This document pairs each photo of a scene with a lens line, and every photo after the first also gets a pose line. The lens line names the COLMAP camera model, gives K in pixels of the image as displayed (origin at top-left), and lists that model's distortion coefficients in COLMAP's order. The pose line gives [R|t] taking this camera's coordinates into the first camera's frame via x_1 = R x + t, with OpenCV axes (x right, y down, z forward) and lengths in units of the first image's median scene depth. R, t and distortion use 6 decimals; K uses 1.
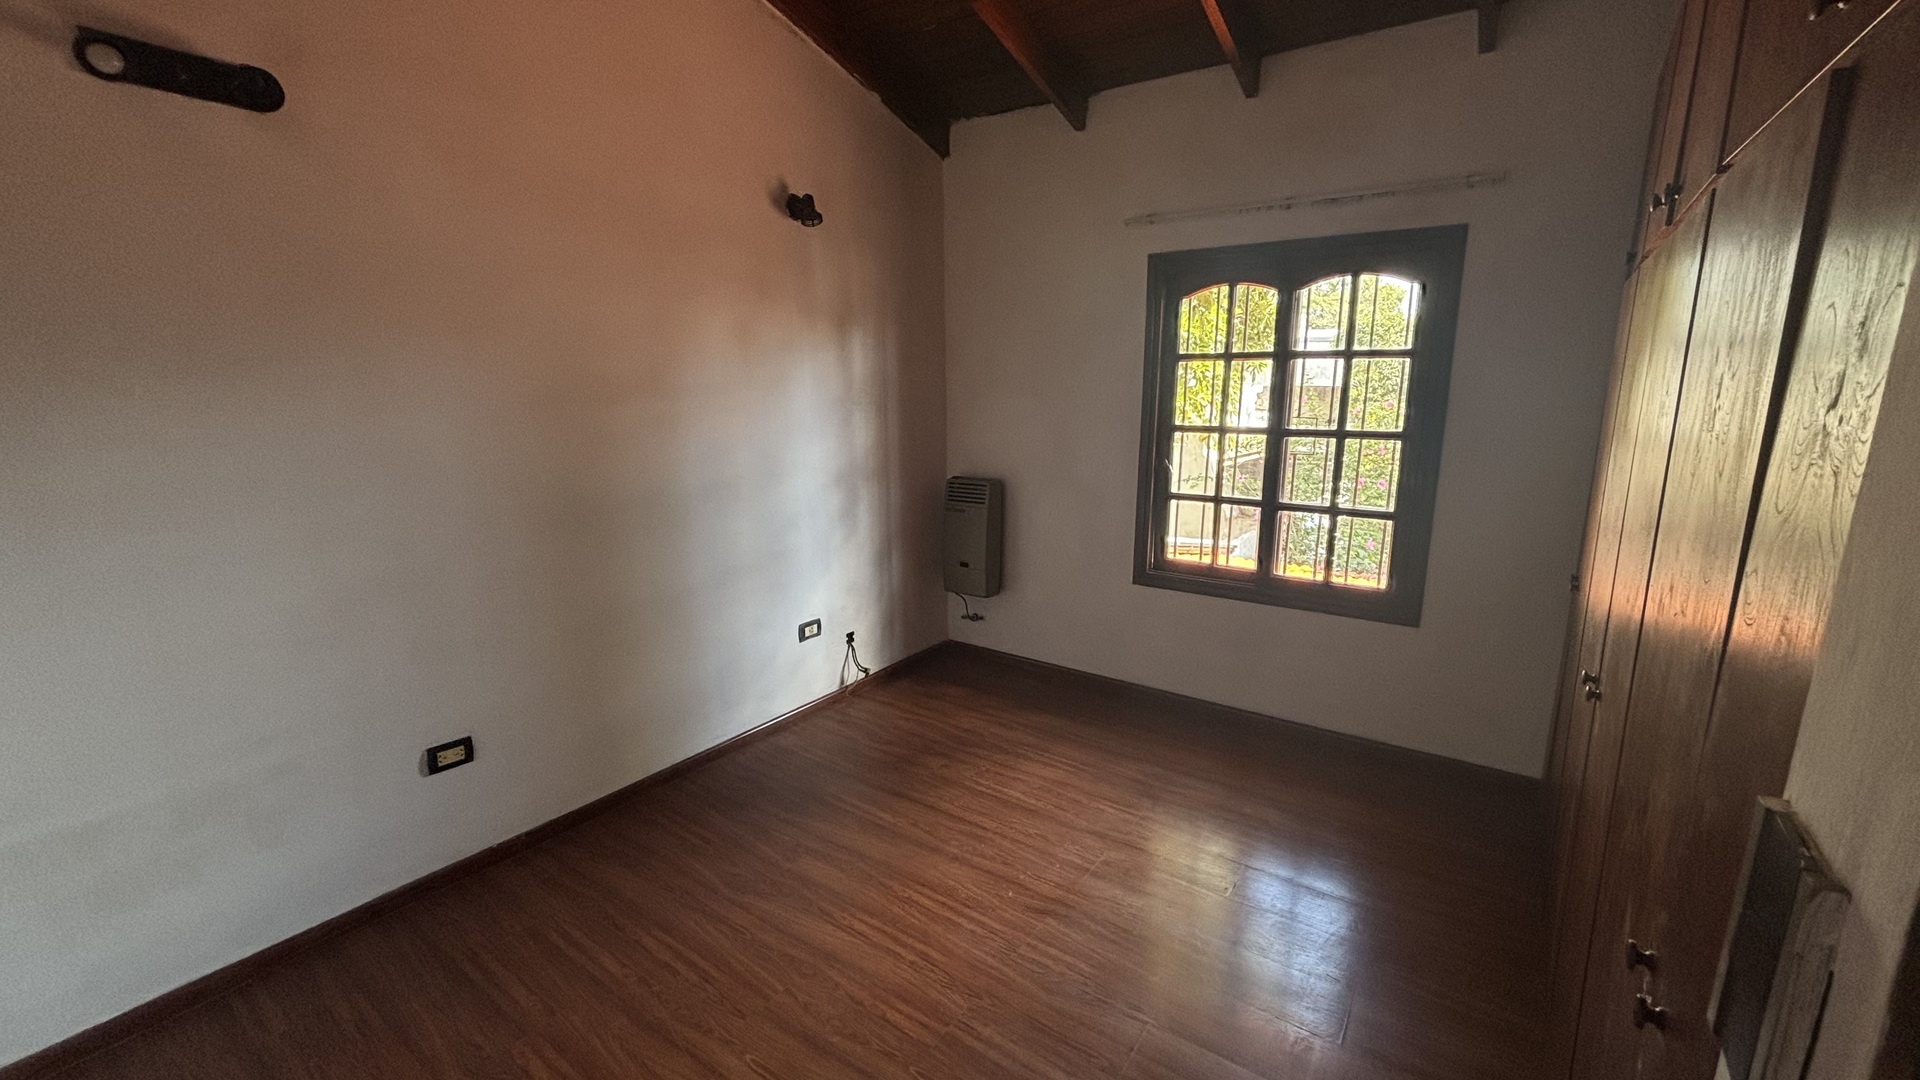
lens RADIAL K [[769.7, 0, 957.6], [0, 769.7, 541.0], [0, 0, 1]] dist [-0.015574, 0.008013]
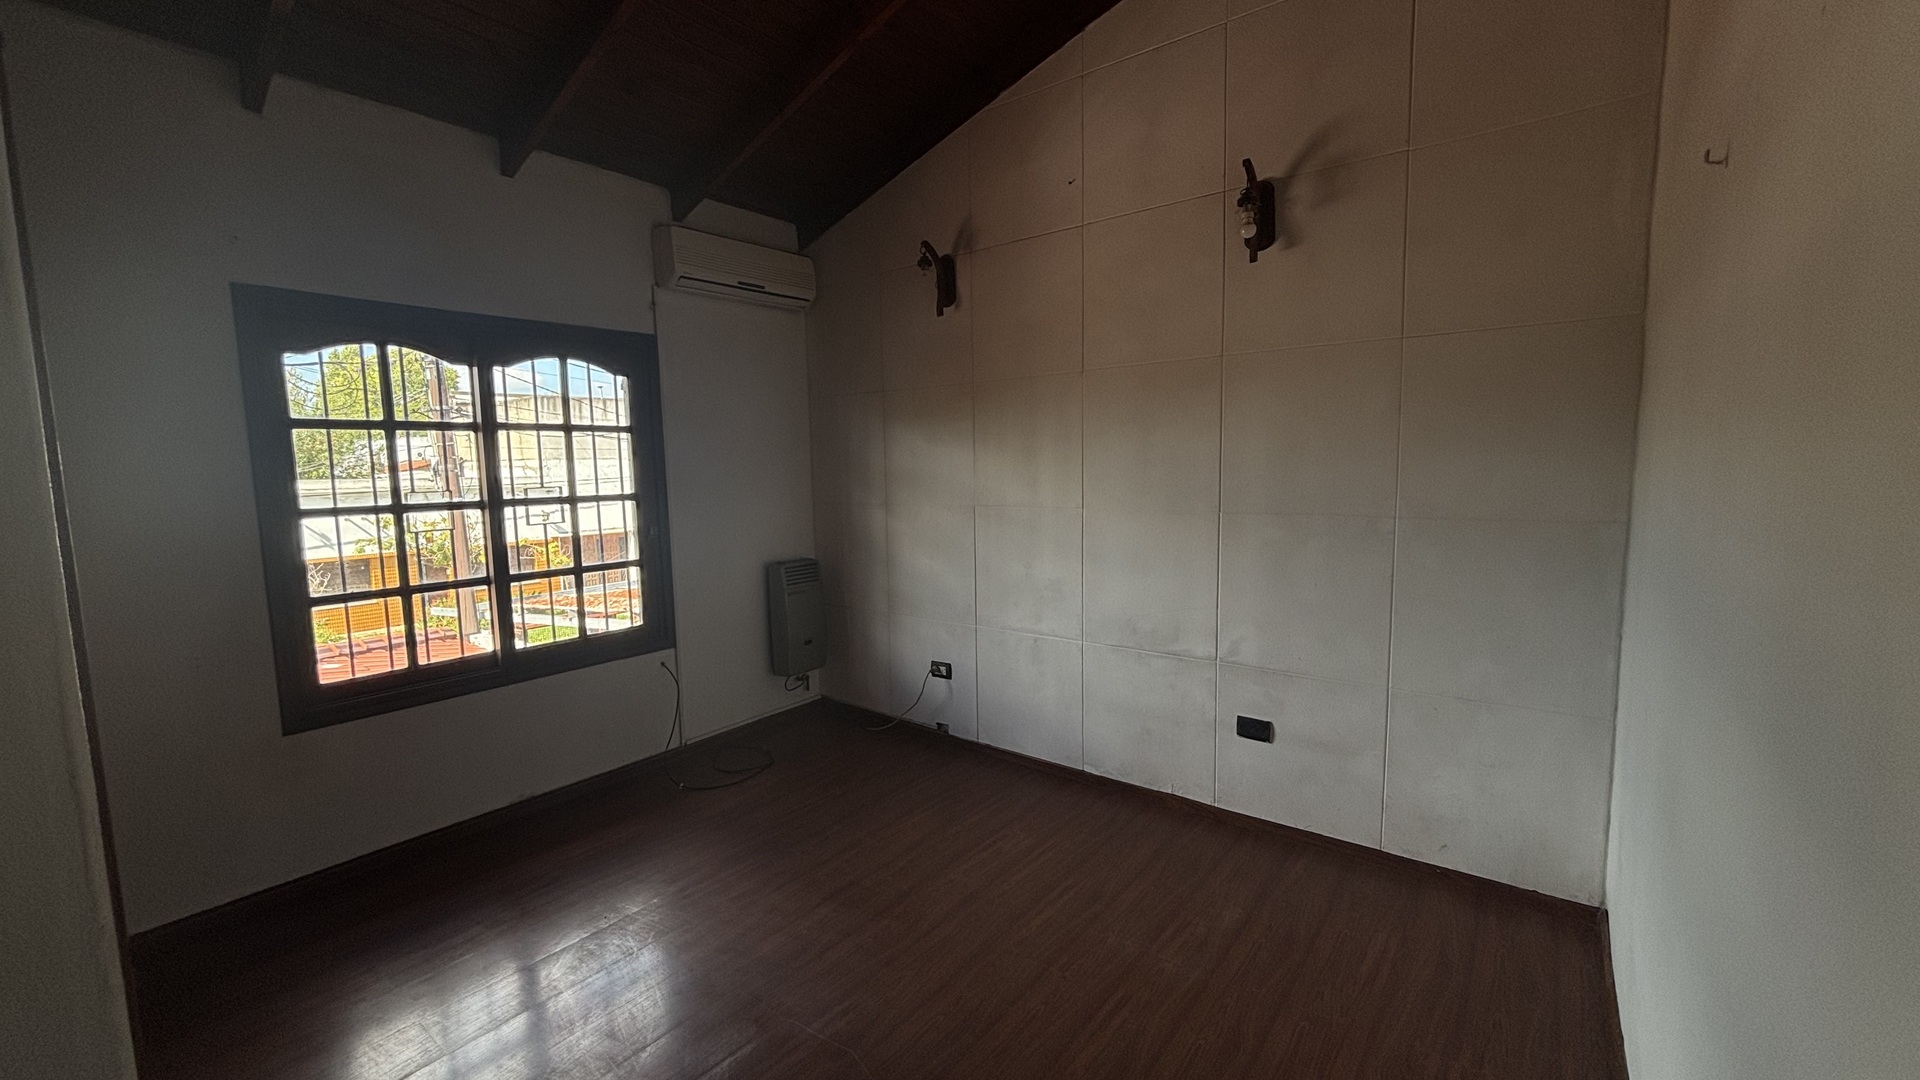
lens RADIAL K [[750.3, 0, 968.1], [0, 750.3, 528.5], [0, 0, 1]] dist [-0.002924, -0.000230]
pose [[0.075217, -0.113473, 0.990690, -0.481207], [0.204480, 0.974147, 0.096053, -0.081223], [-0.975977, 0.195351, 0.096475, 0.331163]]
